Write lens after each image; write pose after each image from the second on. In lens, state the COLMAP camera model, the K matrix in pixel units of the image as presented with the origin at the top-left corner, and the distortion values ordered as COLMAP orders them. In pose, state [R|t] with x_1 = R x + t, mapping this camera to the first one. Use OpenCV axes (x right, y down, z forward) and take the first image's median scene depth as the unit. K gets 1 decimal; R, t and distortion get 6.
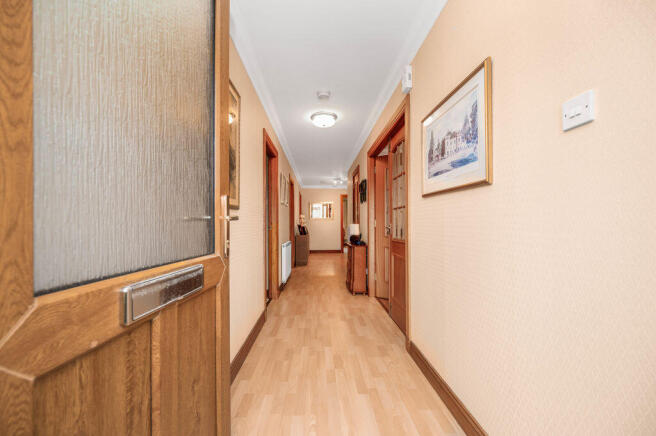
lens RADIAL K [[260.2, 0, 327.2], [0, 260.2, 218.7], [0, 0, 1]] dist [-0.003775, -0.000024]
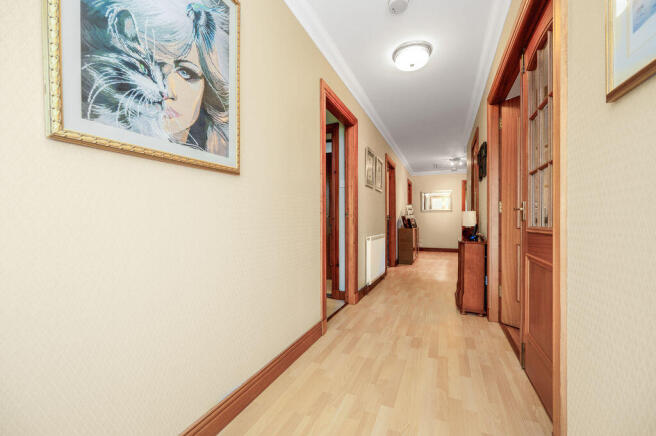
lens RADIAL K [[260.2, 0, 340.2], [0, 260.2, 219.3], [0, 0, 1]] dist [-0.003775, -0.000024]
pose [[0.912862, 0.002210, -0.408262, 0.086969], [0.003611, 0.999903, 0.013489, 0.037611], [0.408252, -0.013788, 0.912765, 0.256856]]
